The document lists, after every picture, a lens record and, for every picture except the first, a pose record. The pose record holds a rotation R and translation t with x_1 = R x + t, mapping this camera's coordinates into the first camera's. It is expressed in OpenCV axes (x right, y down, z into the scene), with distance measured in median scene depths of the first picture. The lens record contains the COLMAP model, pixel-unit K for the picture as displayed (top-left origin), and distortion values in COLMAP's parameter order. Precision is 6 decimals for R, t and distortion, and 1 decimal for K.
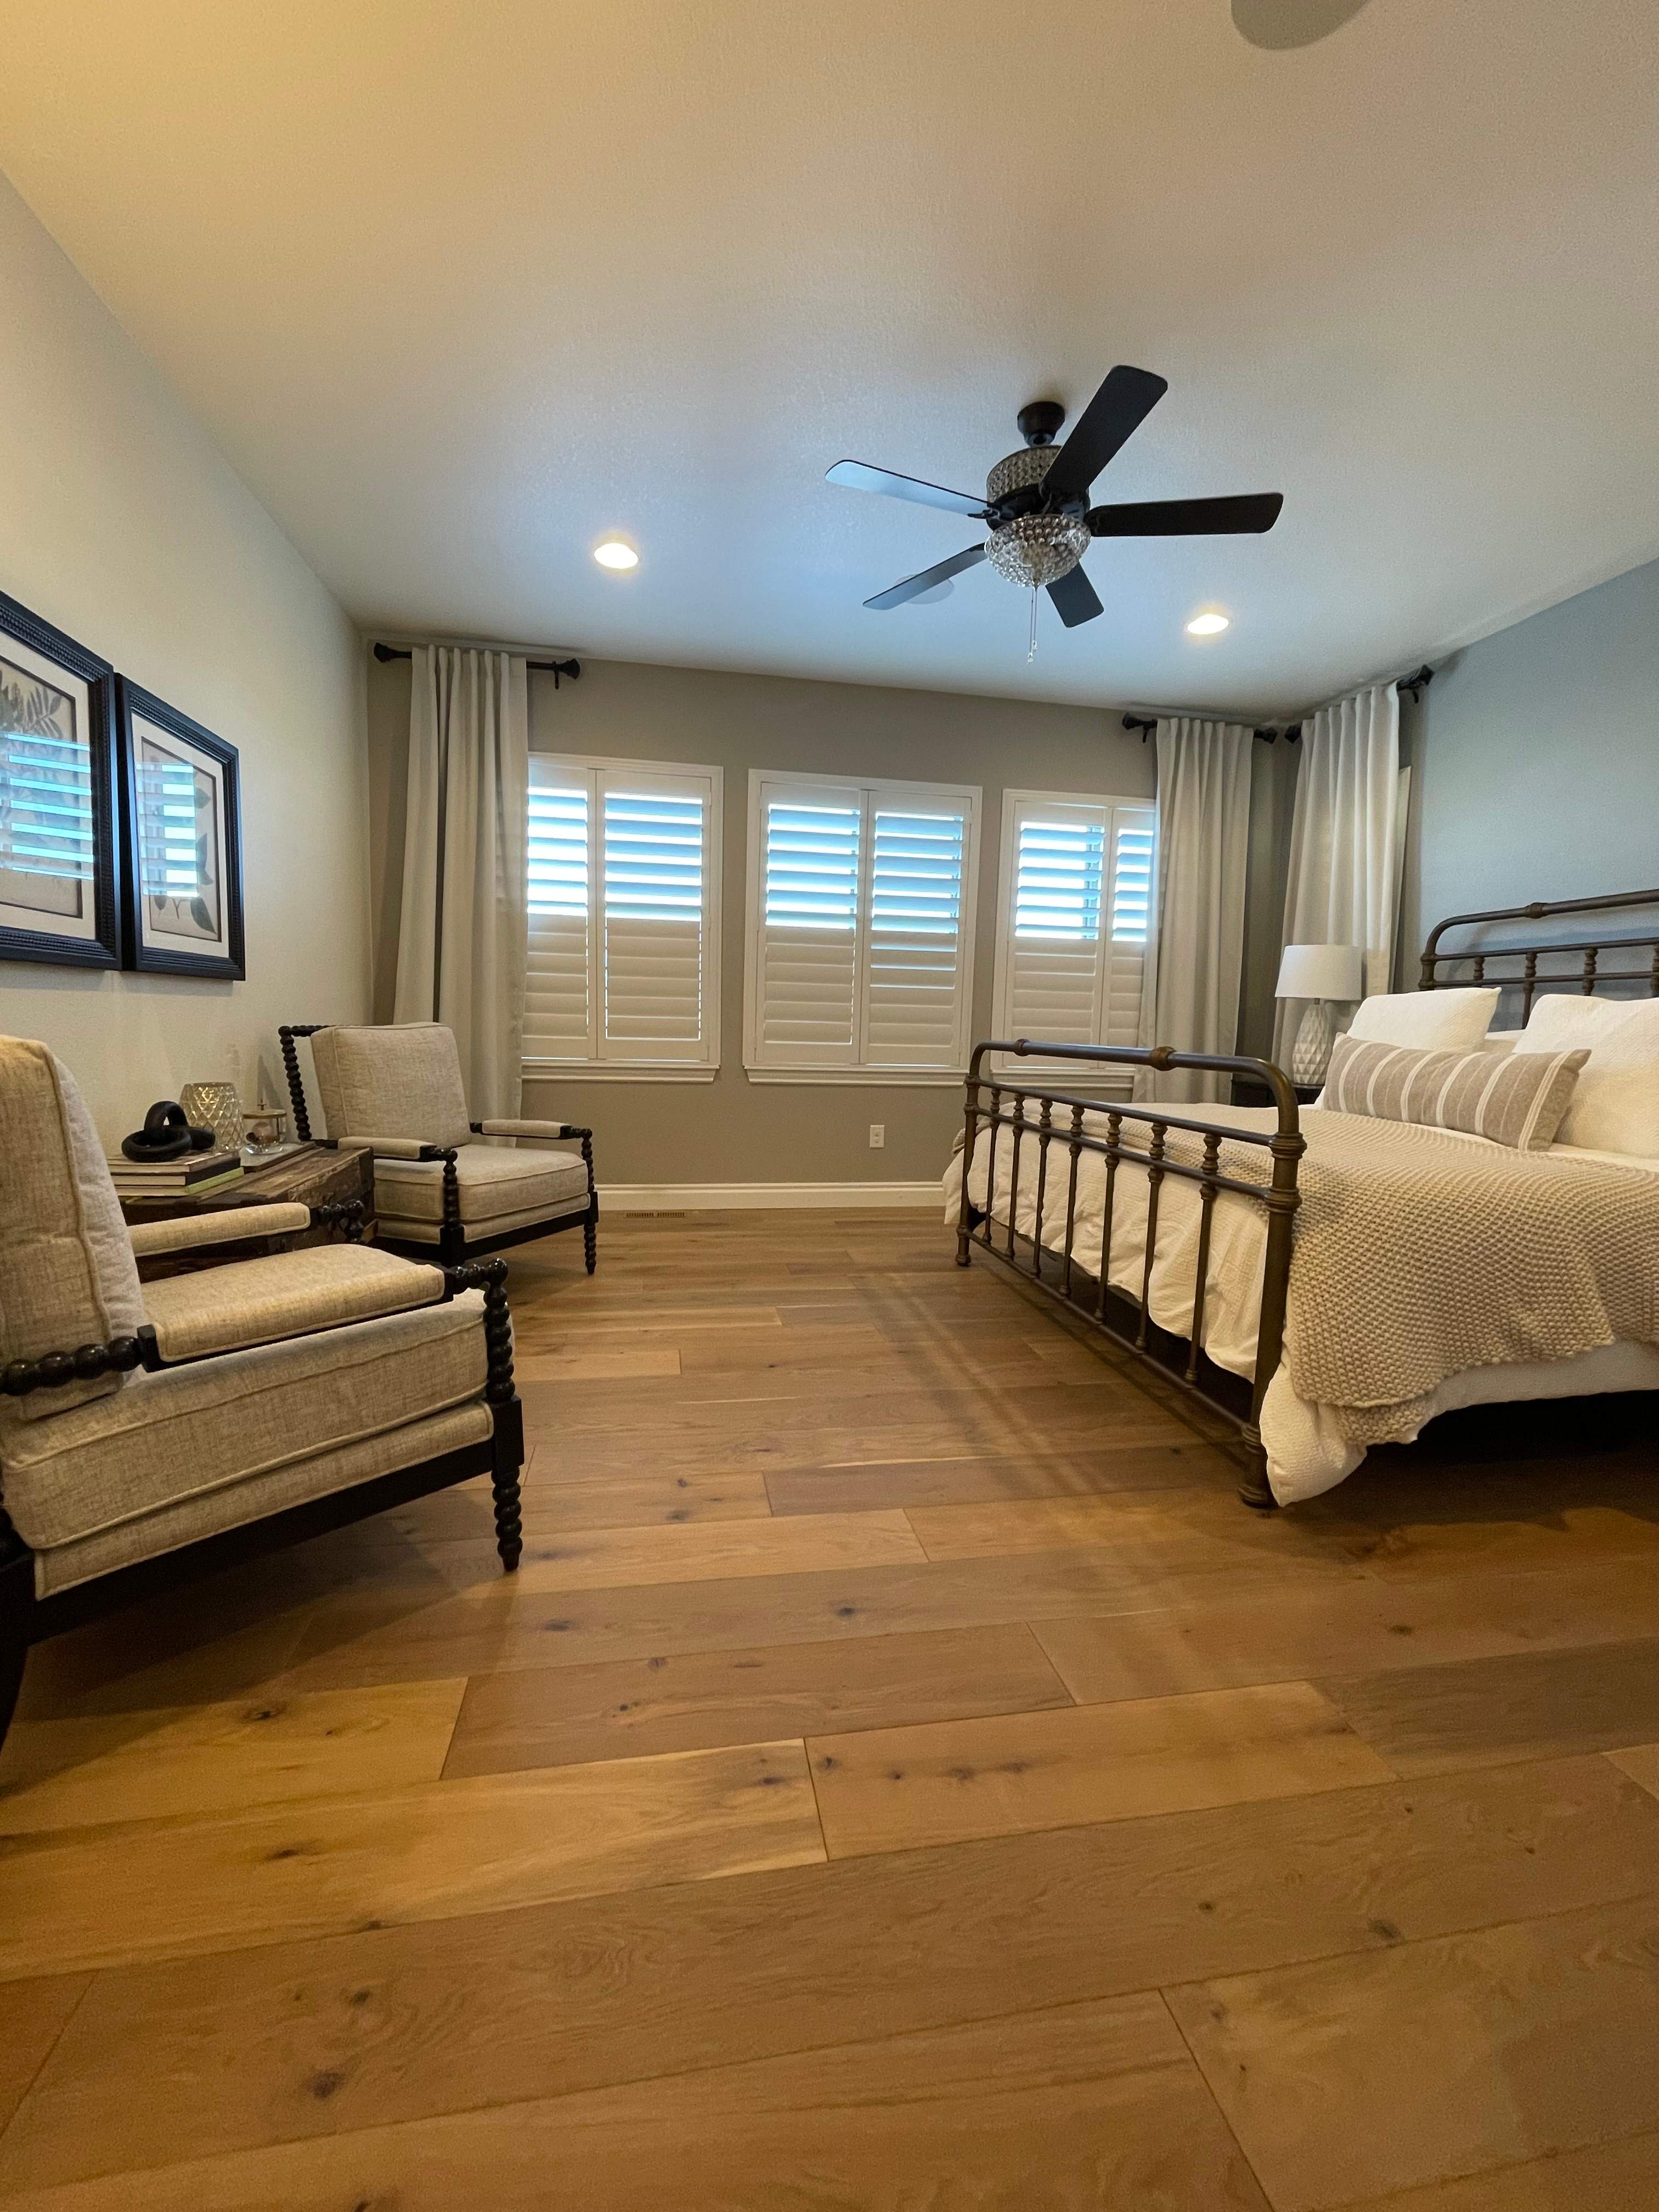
lens RADIAL K [[889.5, 0, 821.6], [0, 889.5, 1106.0], [0, 0, 1]] dist [-0.008947, 0.003500]
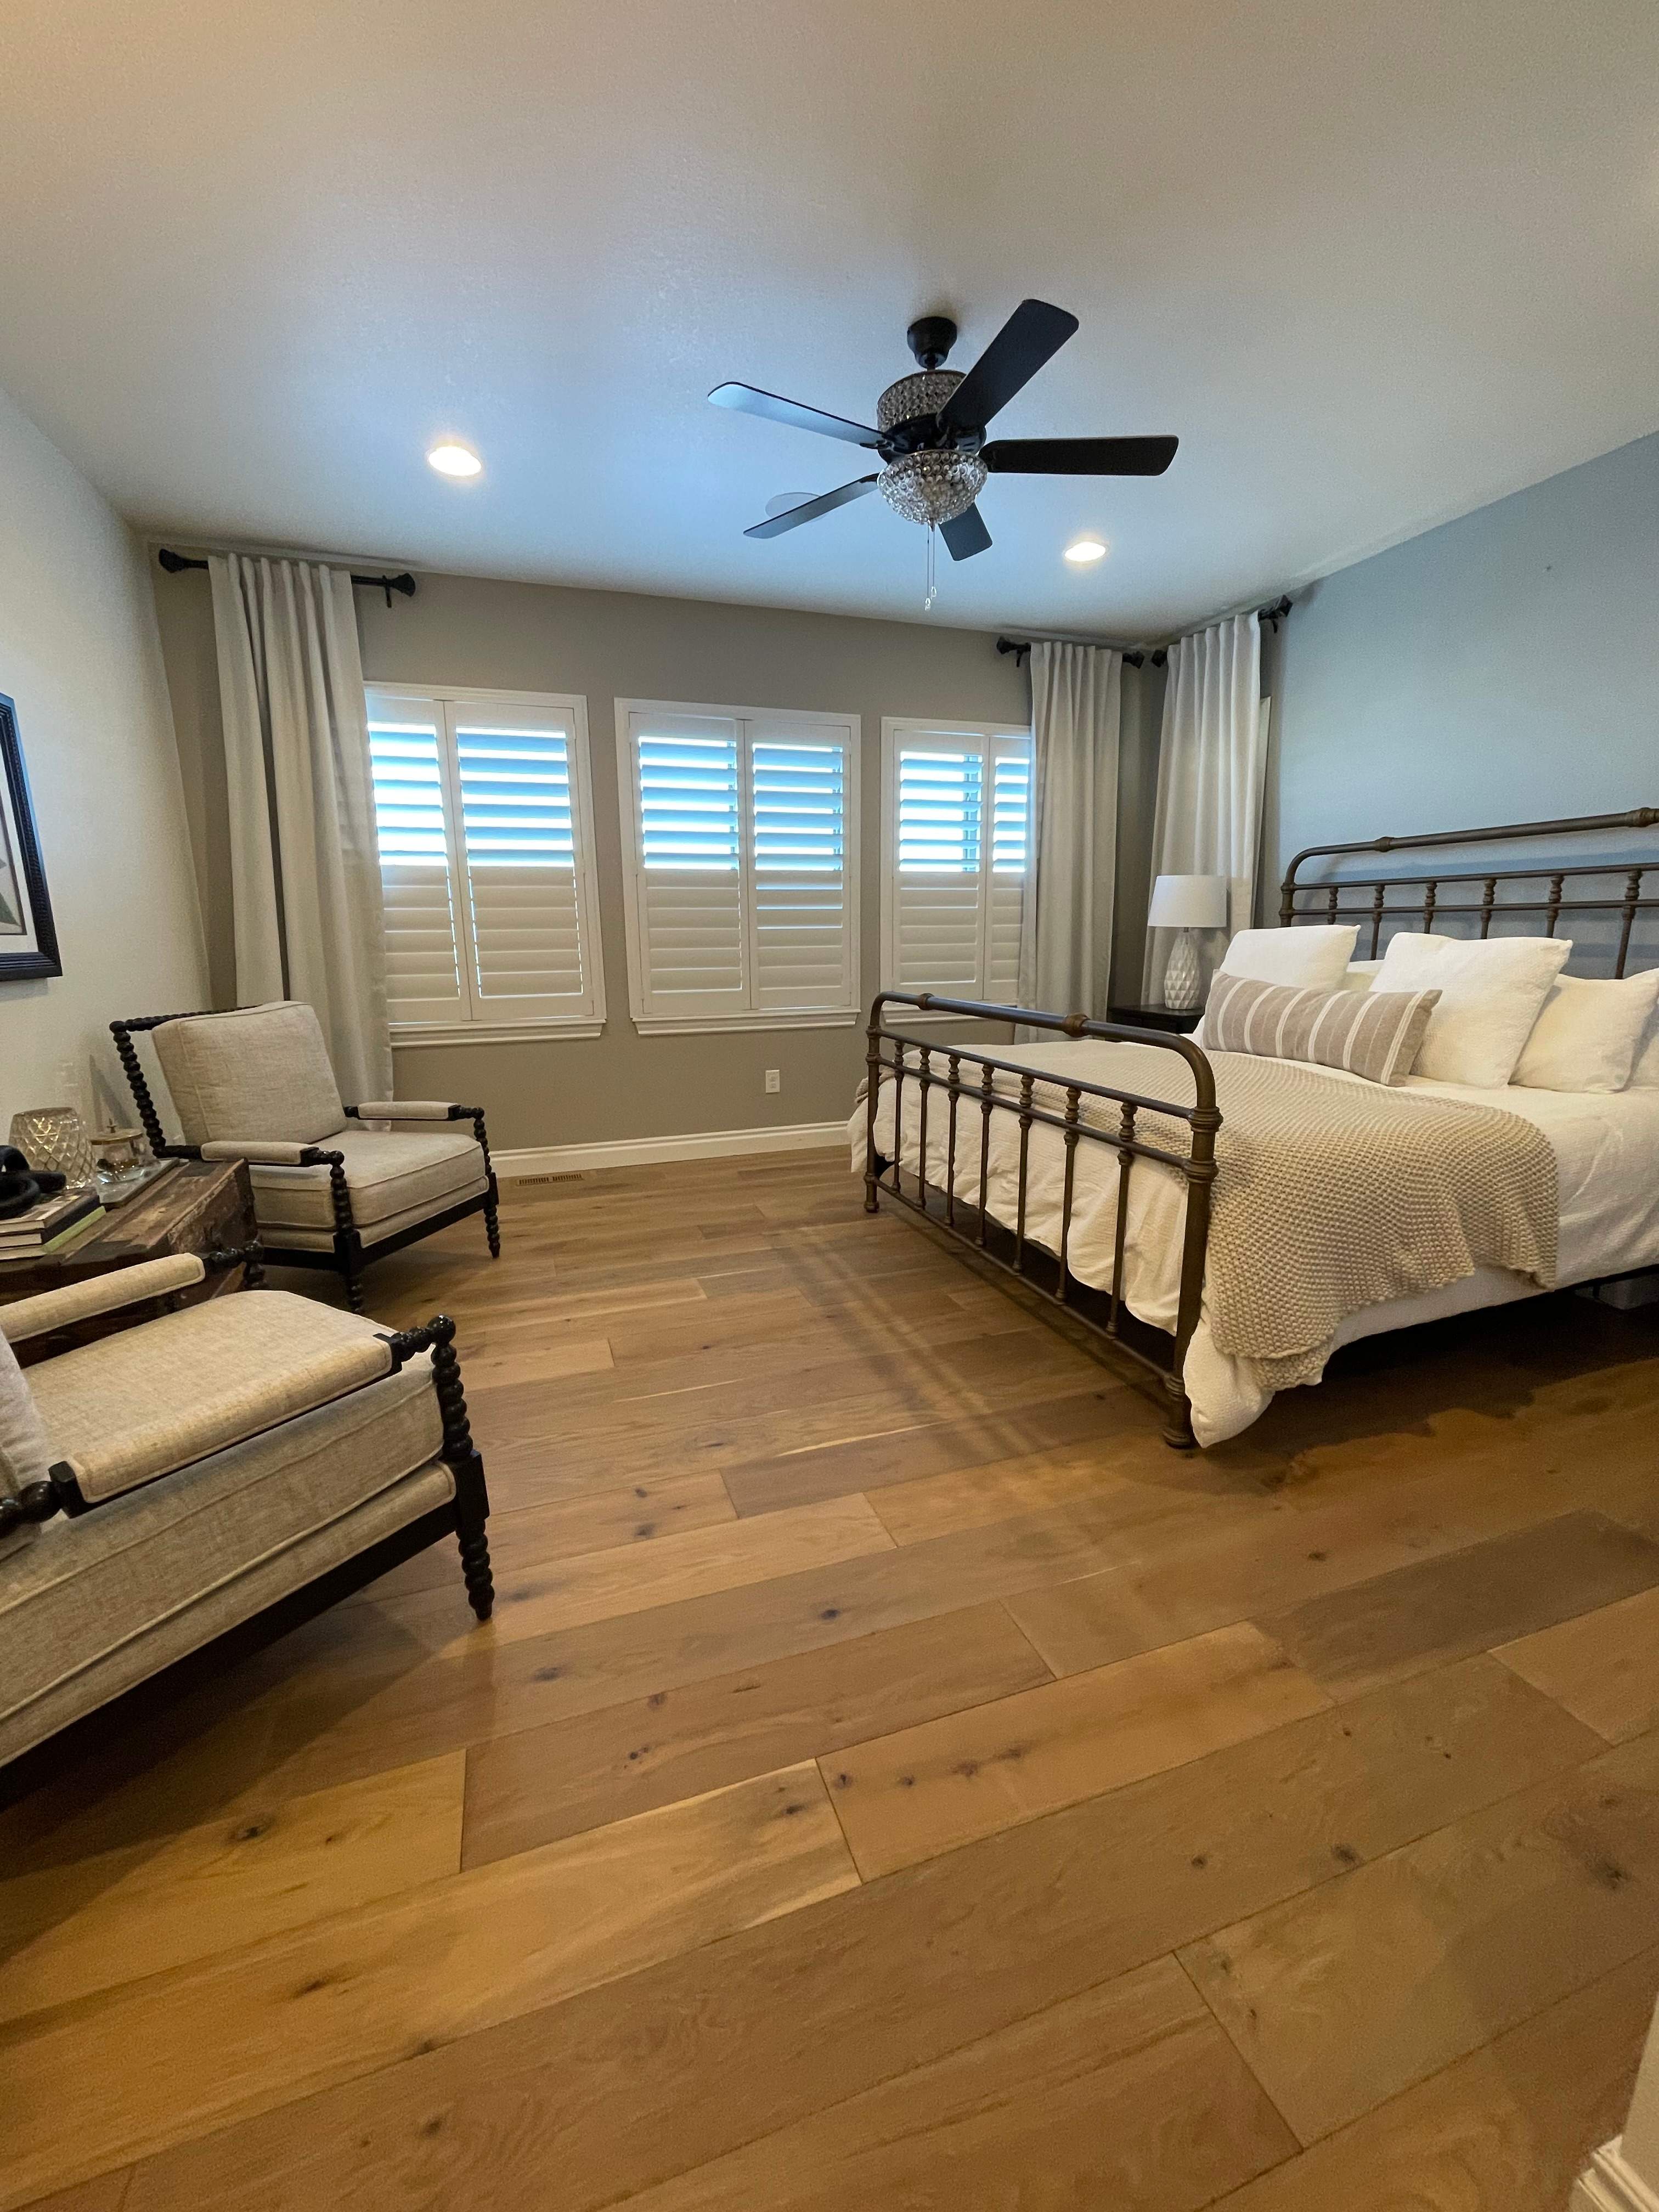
lens RADIAL K [[889.5, 0, 824.3], [0, 889.5, 1111.6], [0, 0, 1]] dist [-0.008947, 0.003500]
pose [[0.987421, -0.067475, 0.142995, -0.055895], [0.052377, 0.992896, 0.106839, -0.079103], [-0.149188, -0.098005, 0.983940, 0.025316]]
